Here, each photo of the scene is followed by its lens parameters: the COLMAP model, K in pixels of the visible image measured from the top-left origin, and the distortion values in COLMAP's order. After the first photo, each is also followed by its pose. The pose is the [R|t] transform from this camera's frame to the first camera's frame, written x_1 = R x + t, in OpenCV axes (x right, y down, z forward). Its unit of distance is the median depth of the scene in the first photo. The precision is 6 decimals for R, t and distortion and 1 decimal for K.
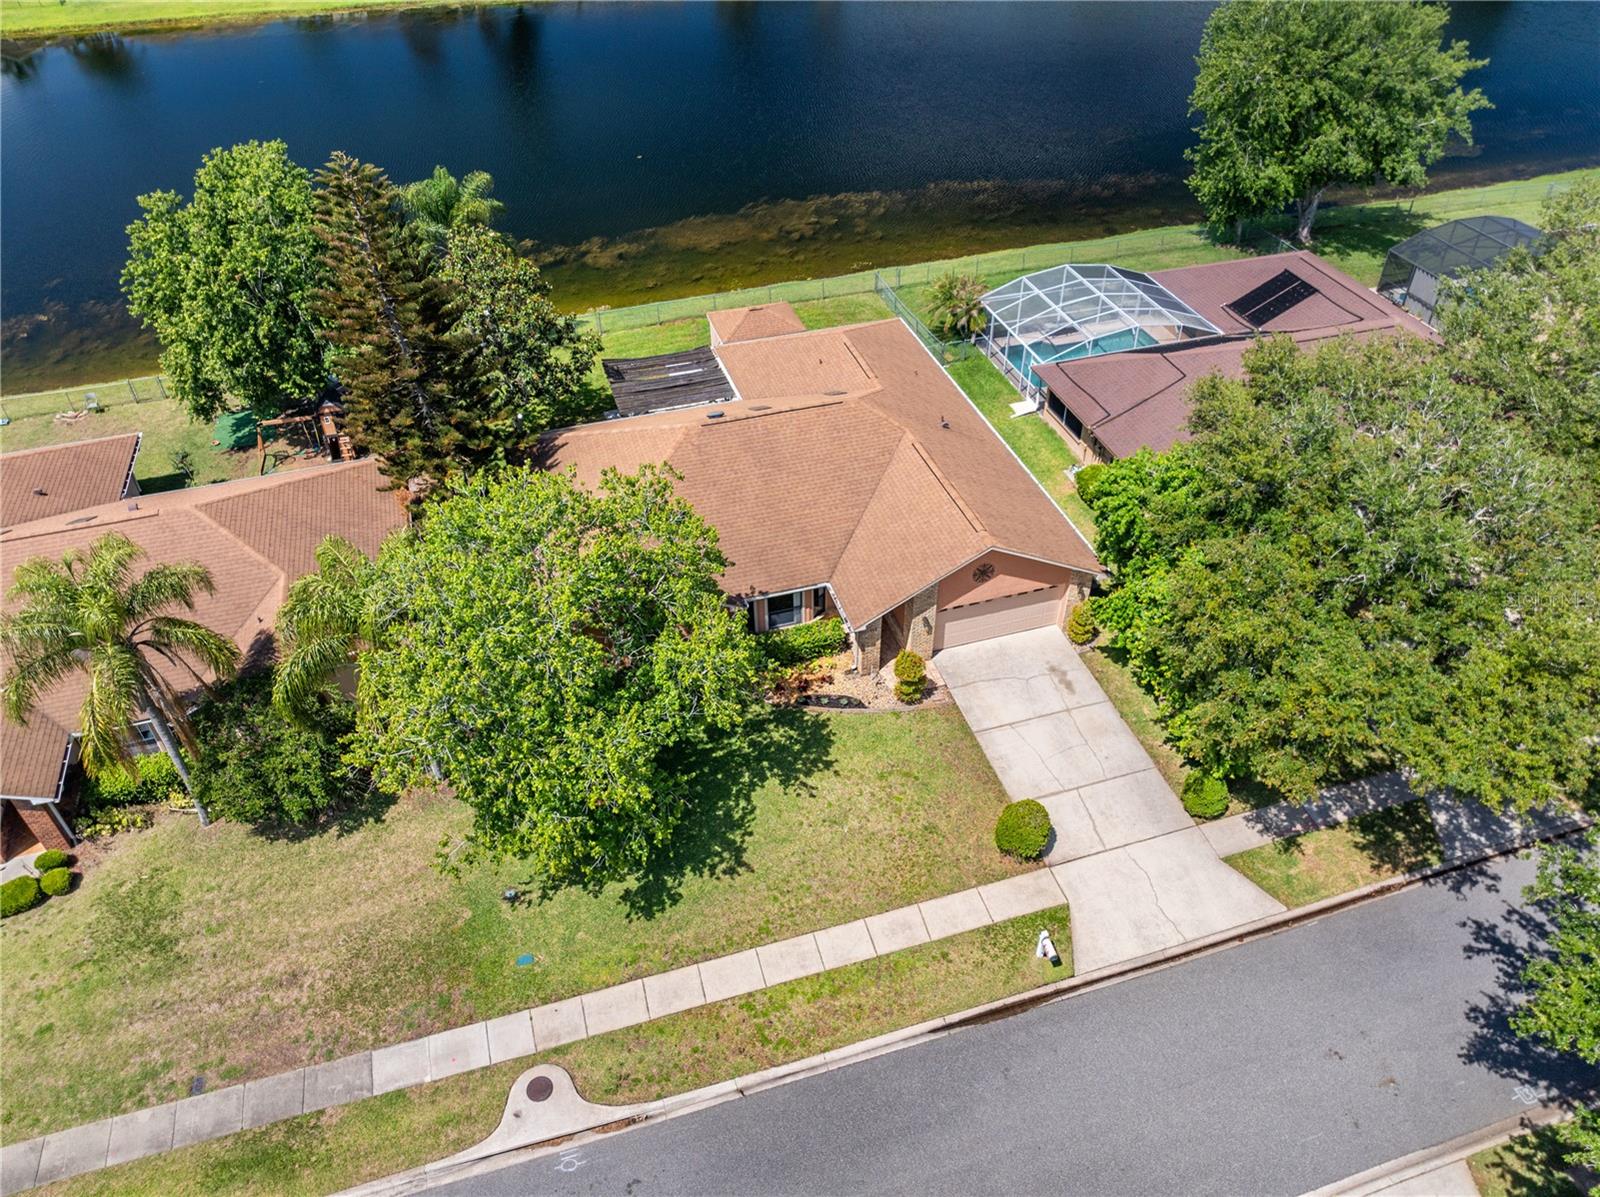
lens RADIAL K [[1148.8, 0, 813.4], [0, 1148.8, 571.5], [0, 0, 1]] dist [-0.024699, -0.001457]
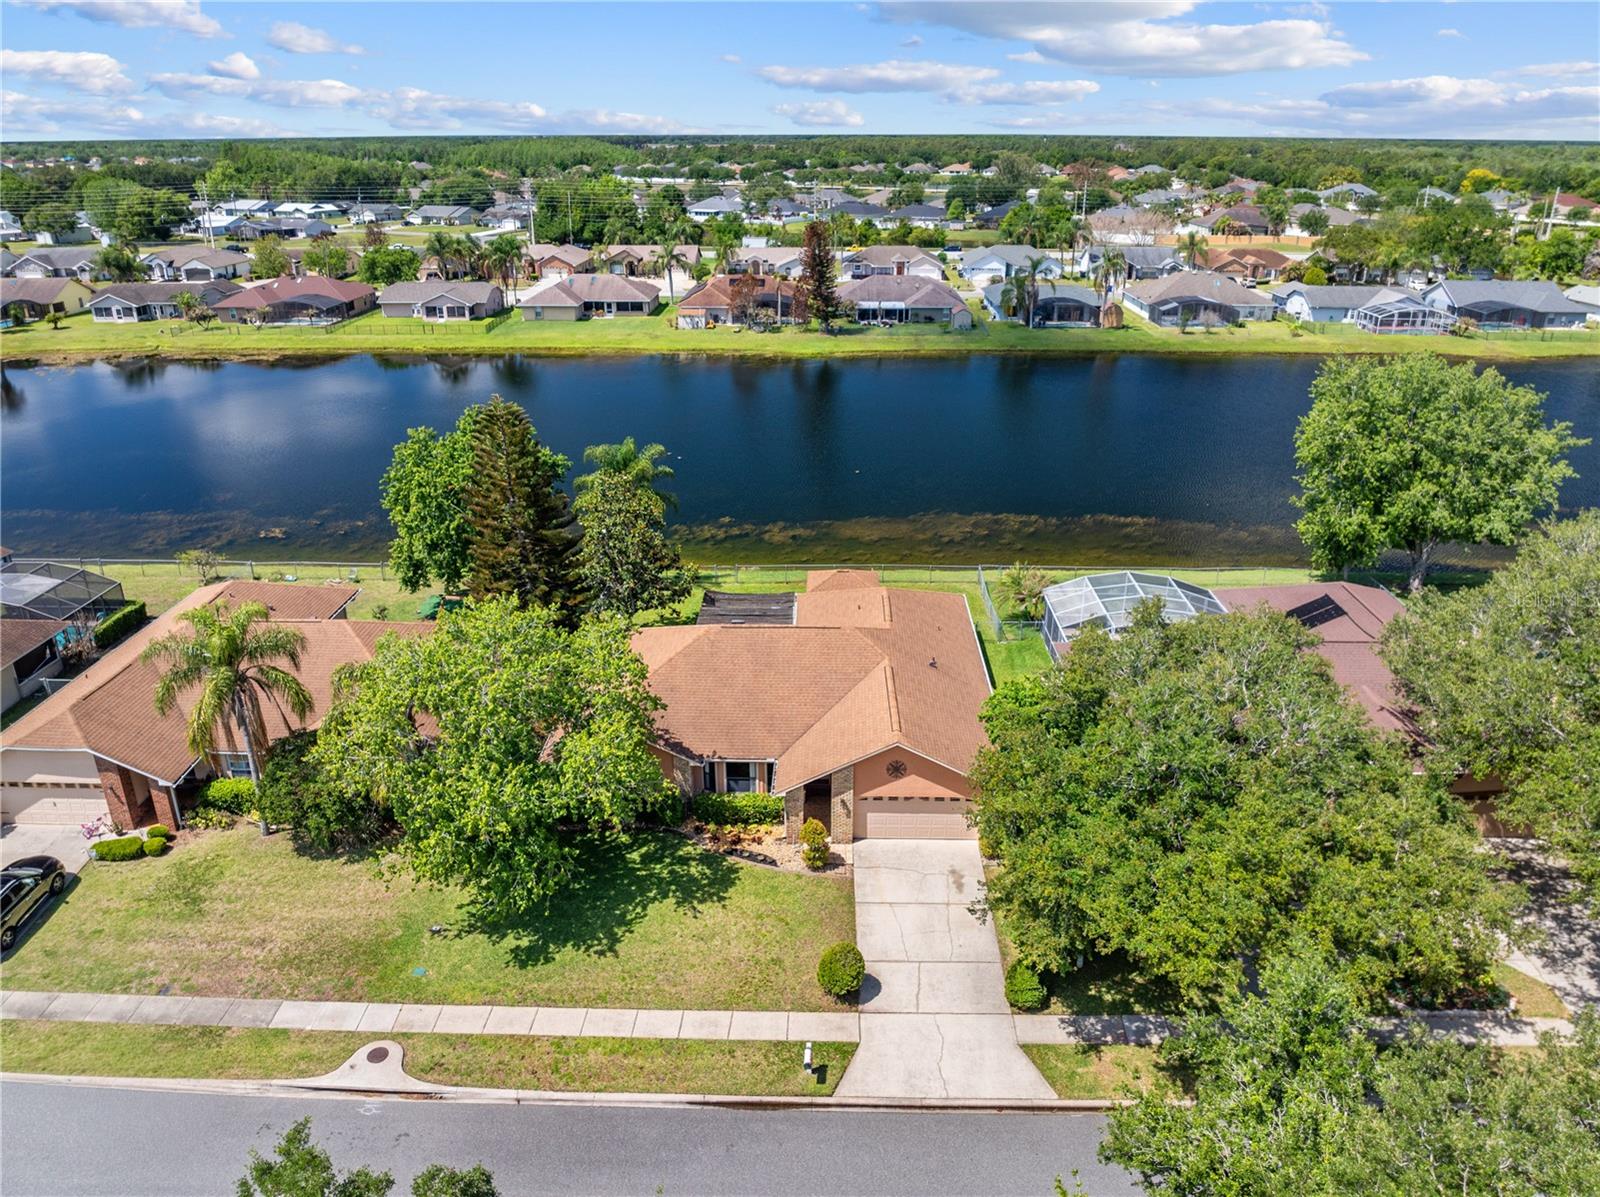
lens RADIAL K [[1157.1, 0, 810.7], [0, 1157.1, 552.5], [0, 0, 1]] dist [-0.032375, 0.001959]
pose [[0.947847, 0.114296, -0.297527, 0.410221], [-0.202525, 0.936789, -0.285324, 0.155381], [0.246109, 0.330700, 0.911081, -0.166282]]
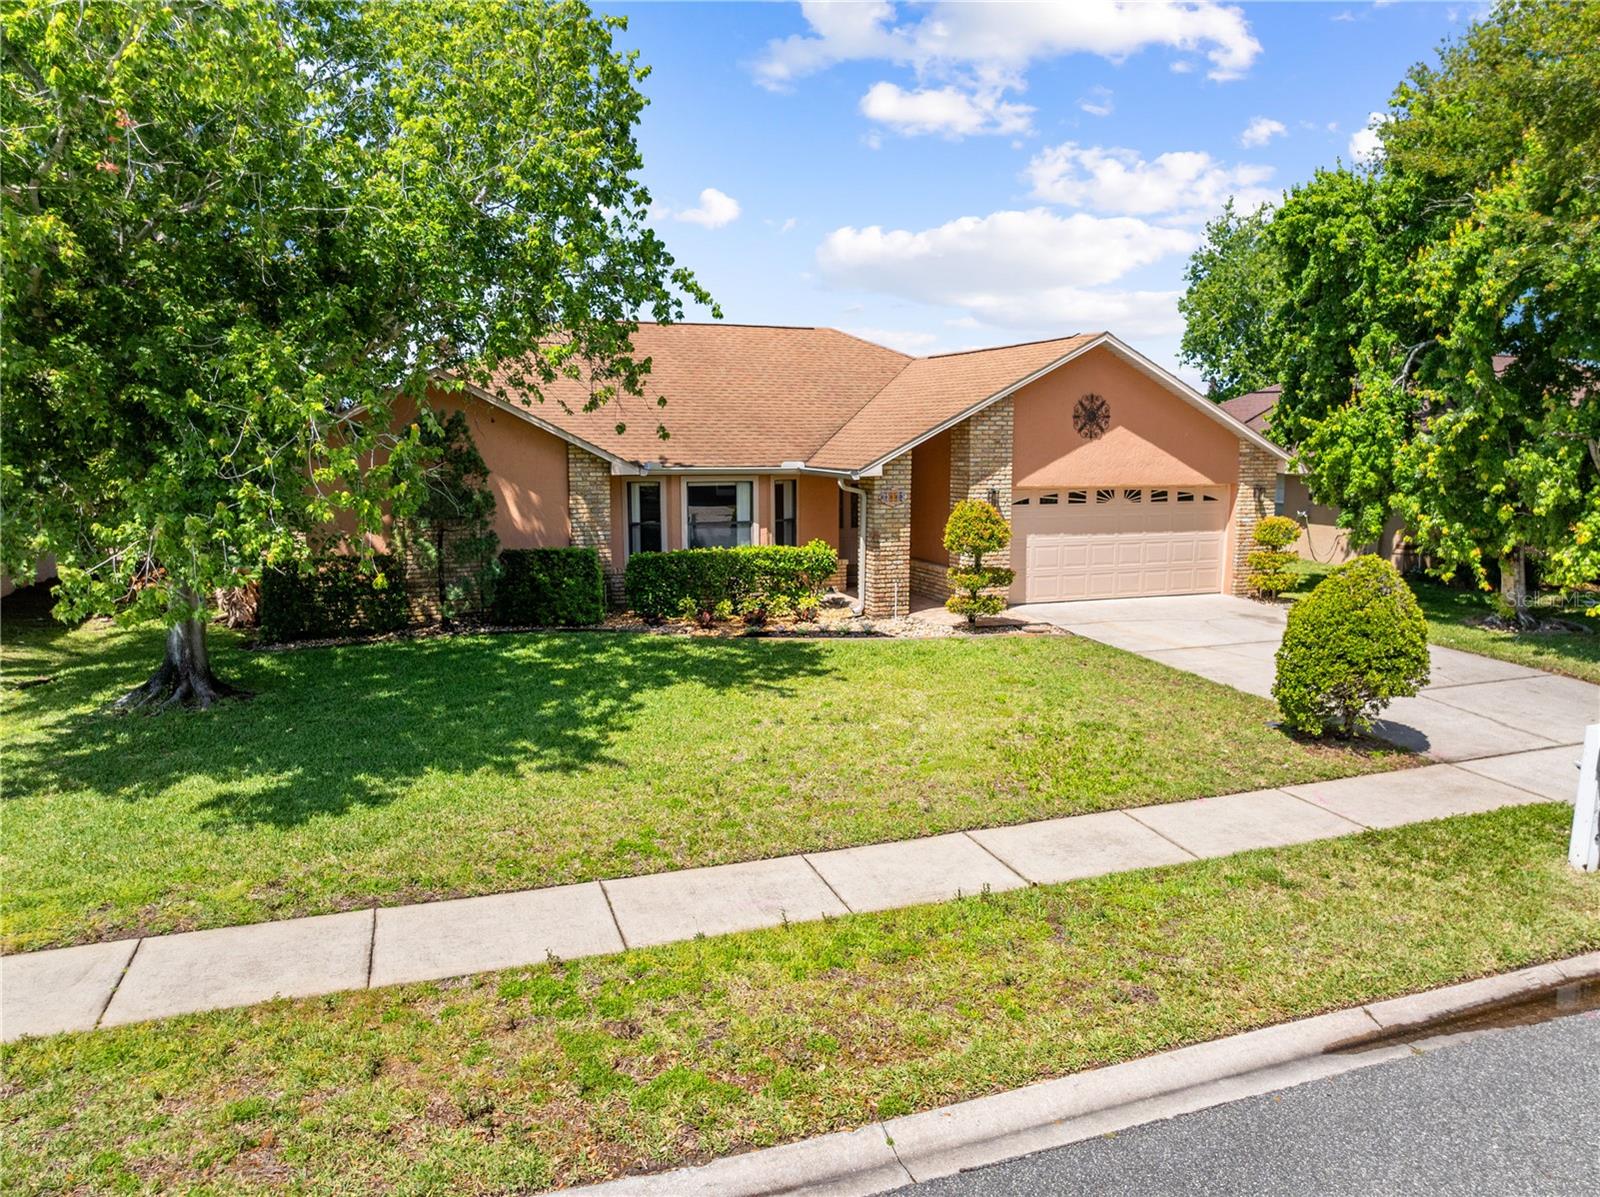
lens RADIAL K [[1125.4, 0, 800.0], [0, 1125.4, 598.5], [0, 0, 1]] dist [-0.034197, 0.002617]
pose [[0.999100, -0.006818, 0.041855, -0.011412], [0.026909, 0.864755, -0.501473, 0.355973], [-0.032775, 0.502148, 0.864160, 0.627556]]
